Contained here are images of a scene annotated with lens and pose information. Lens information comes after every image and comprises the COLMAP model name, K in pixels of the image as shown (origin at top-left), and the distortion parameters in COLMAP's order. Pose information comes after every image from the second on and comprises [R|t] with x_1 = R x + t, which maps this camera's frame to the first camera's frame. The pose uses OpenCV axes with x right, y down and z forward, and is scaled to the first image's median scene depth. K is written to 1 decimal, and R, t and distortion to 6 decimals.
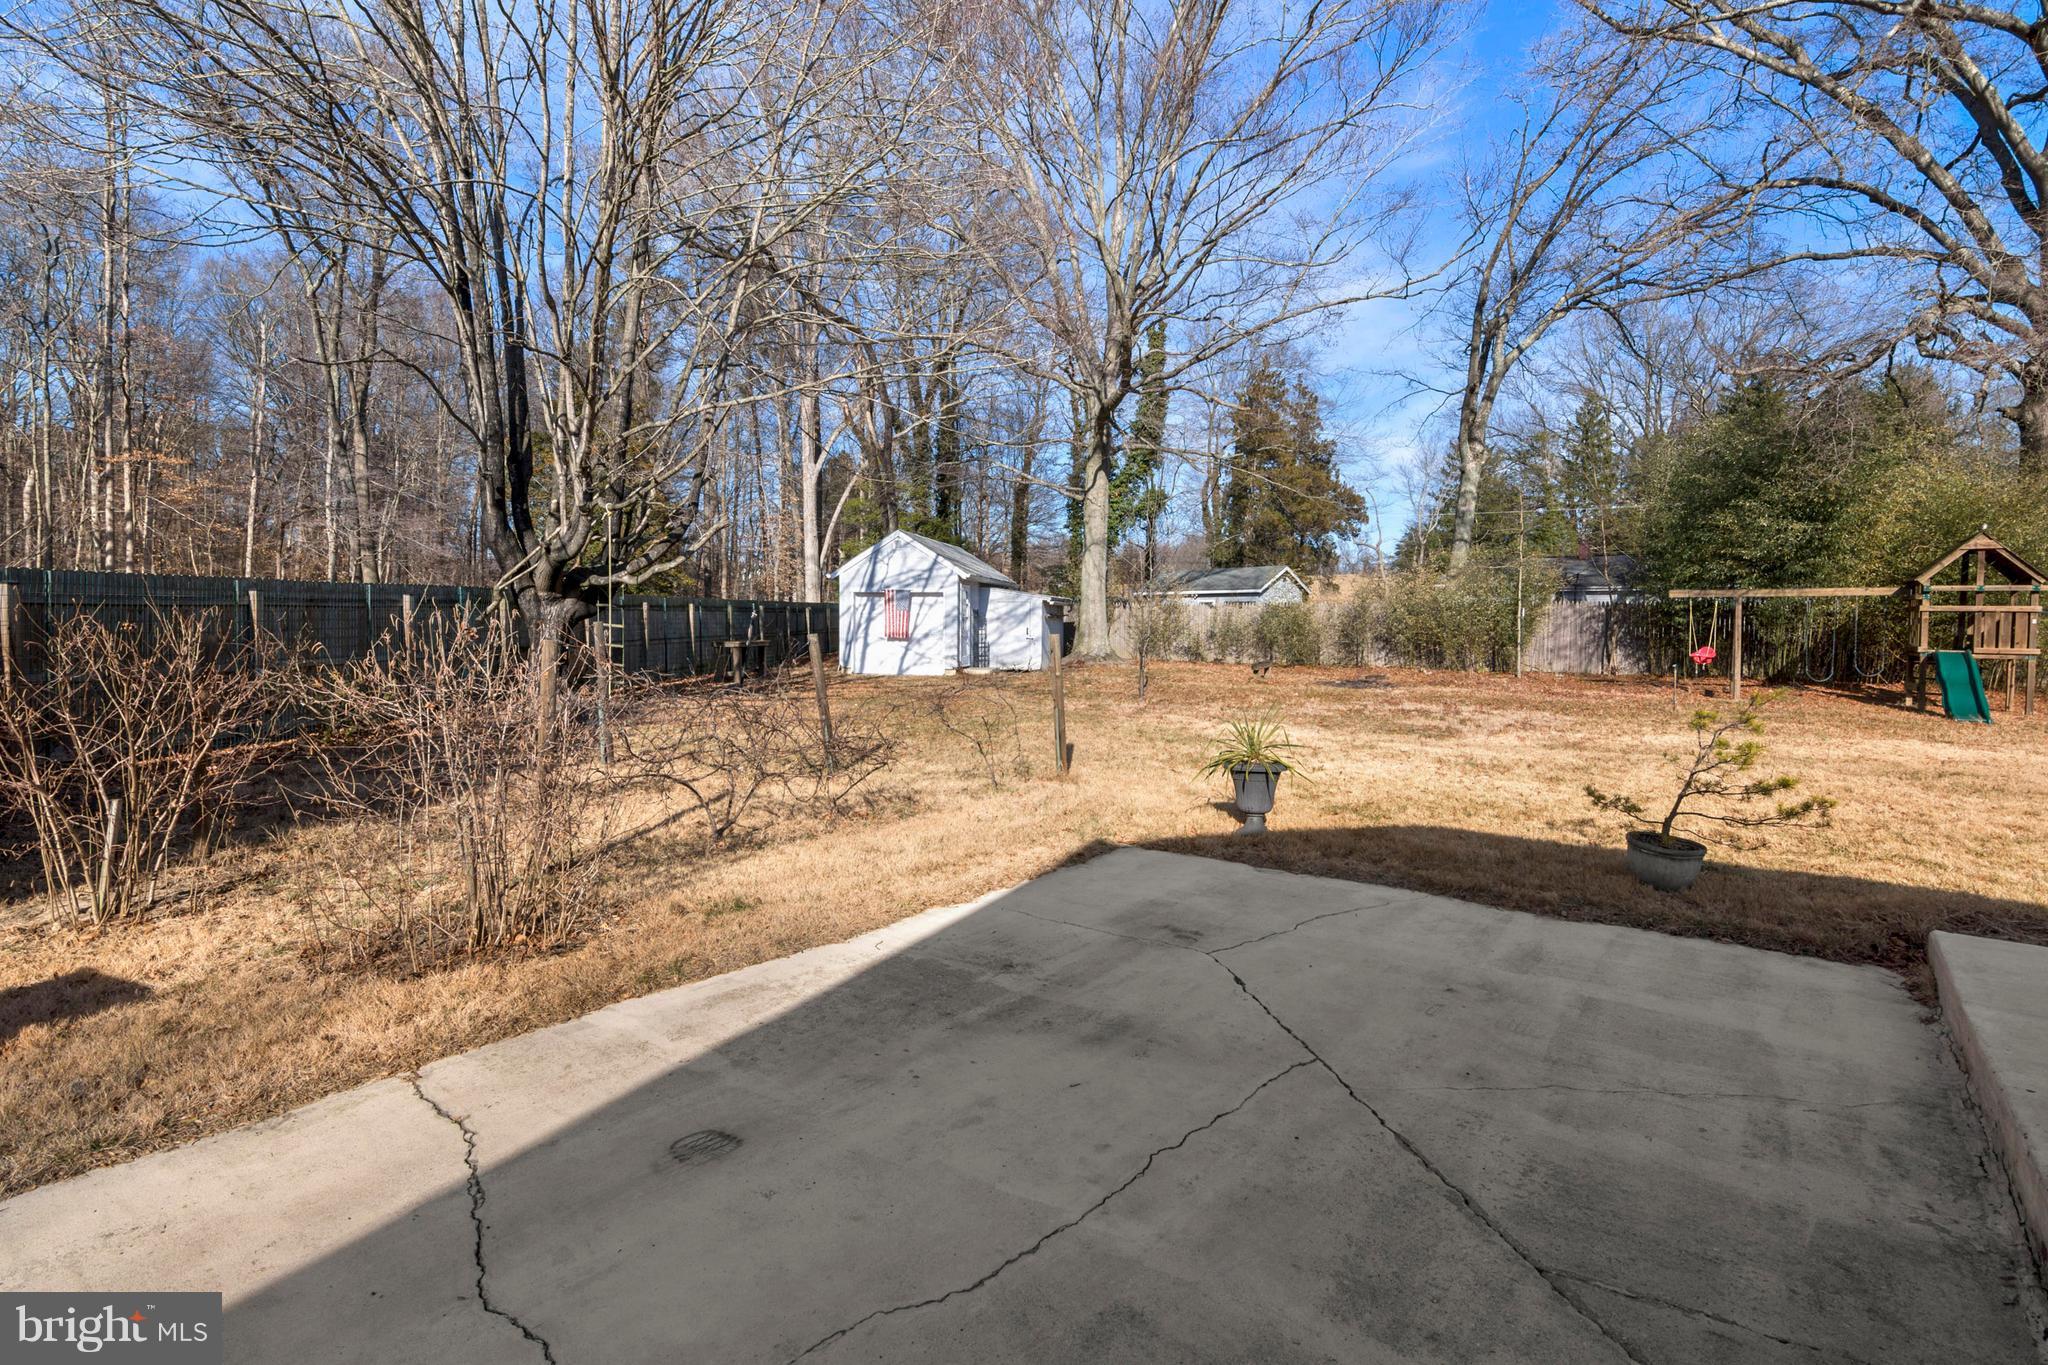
lens RADIAL K [[1016.7, 0, 1025.6], [0, 1016.7, 669.8], [0, 0, 1]] dist [0.002129, -0.000631]
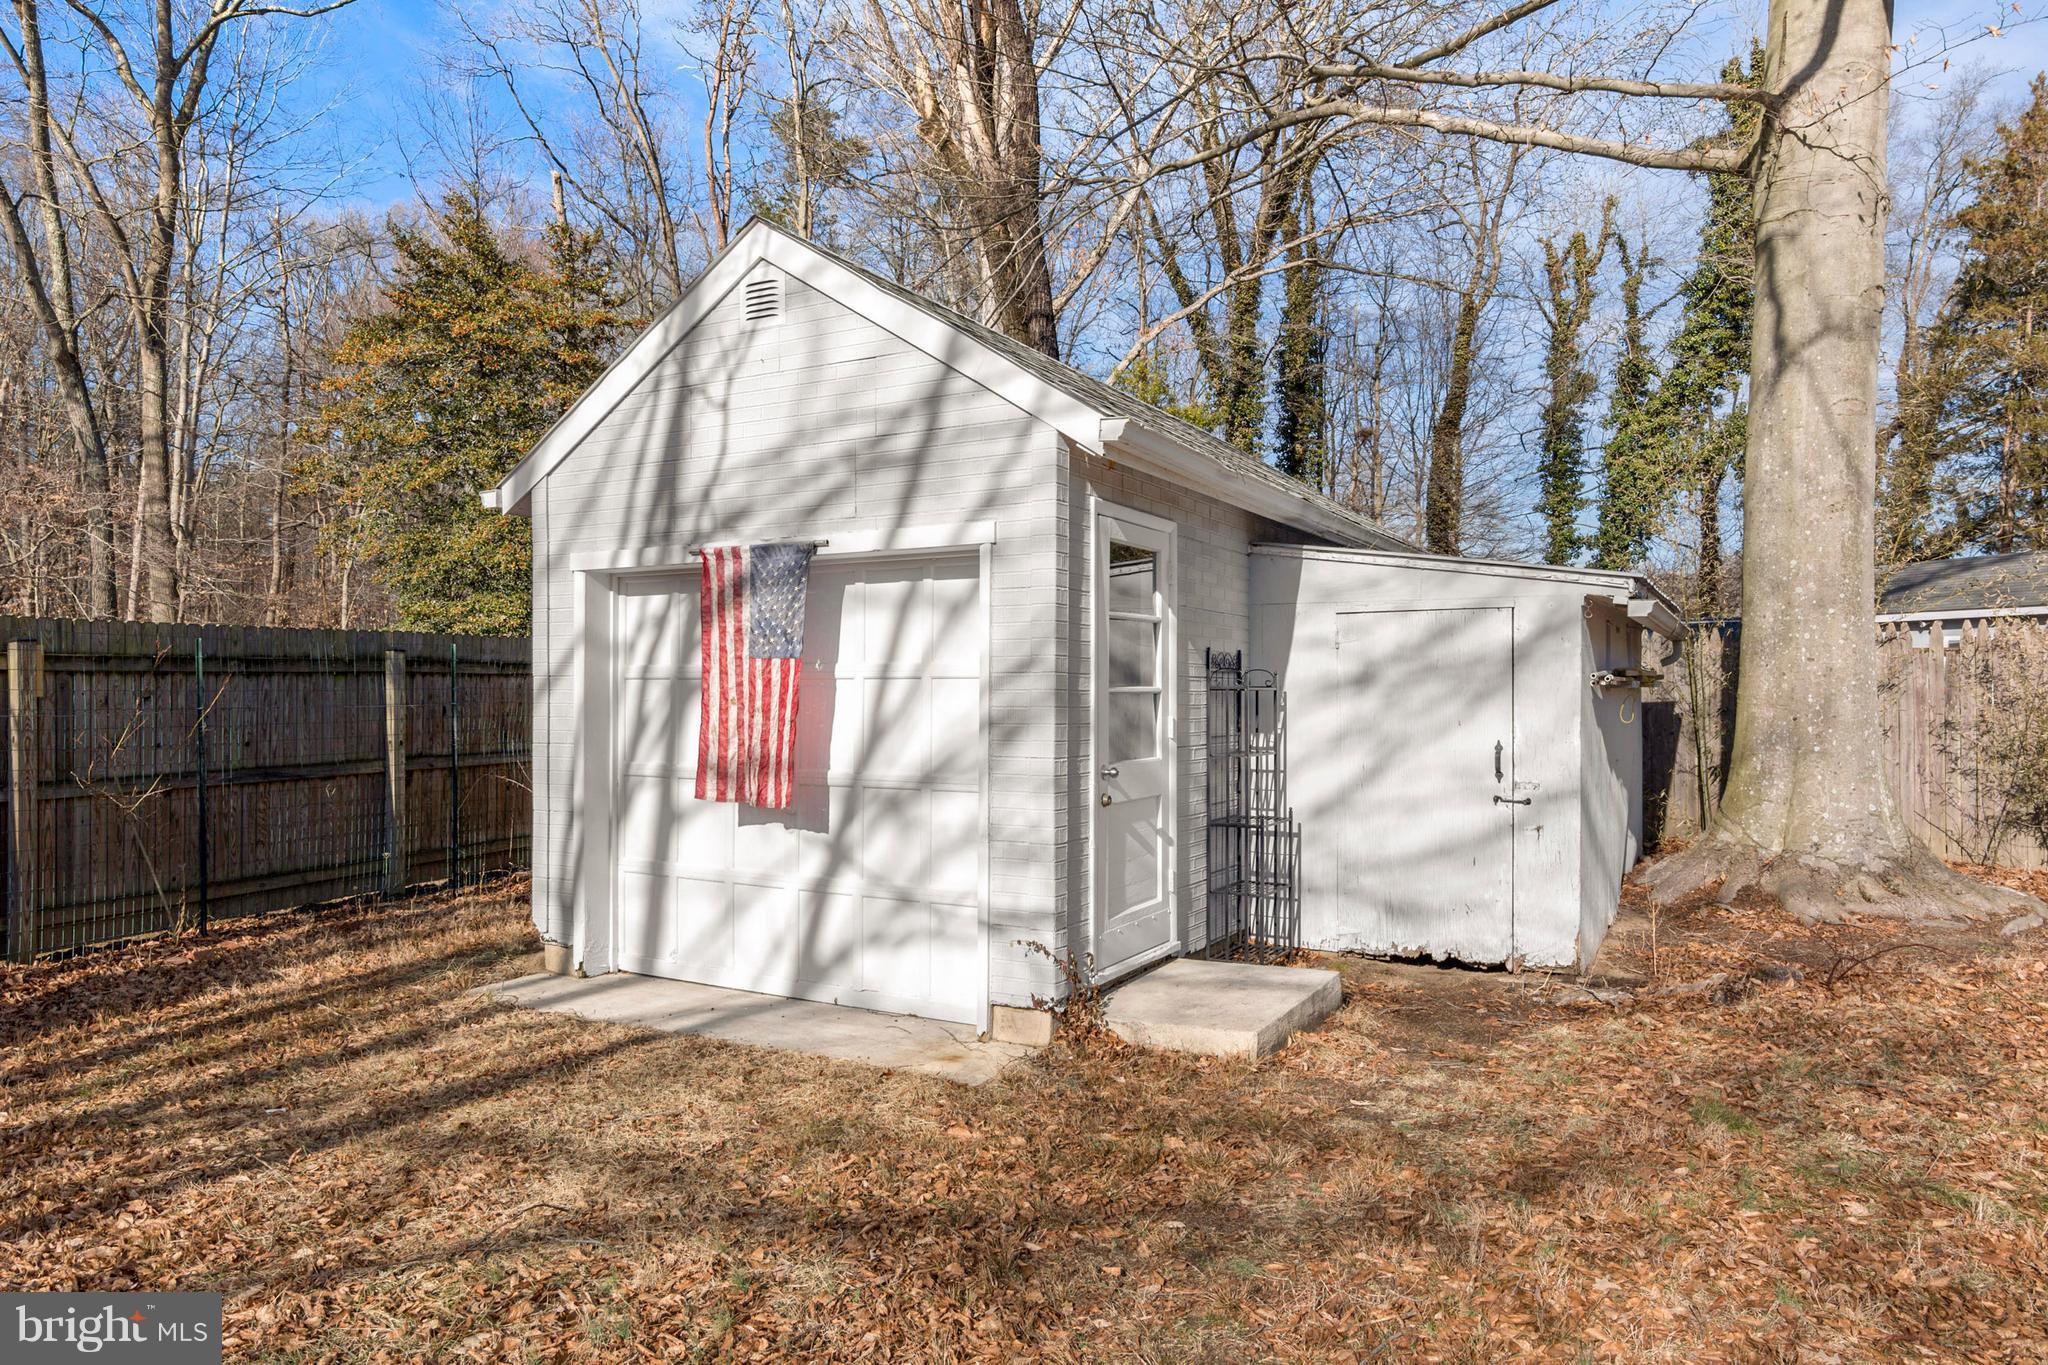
lens RADIAL K [[1016.7, 0, 1027.6], [0, 1016.7, 677.3], [0, 0, 1]] dist [0.002129, -0.000631]
pose [[0.923080, -0.016973, -0.384233, -0.008926], [-0.003818, 0.998572, -0.053283, -0.043604], [0.384589, 0.050652, 0.921697, 0.833962]]
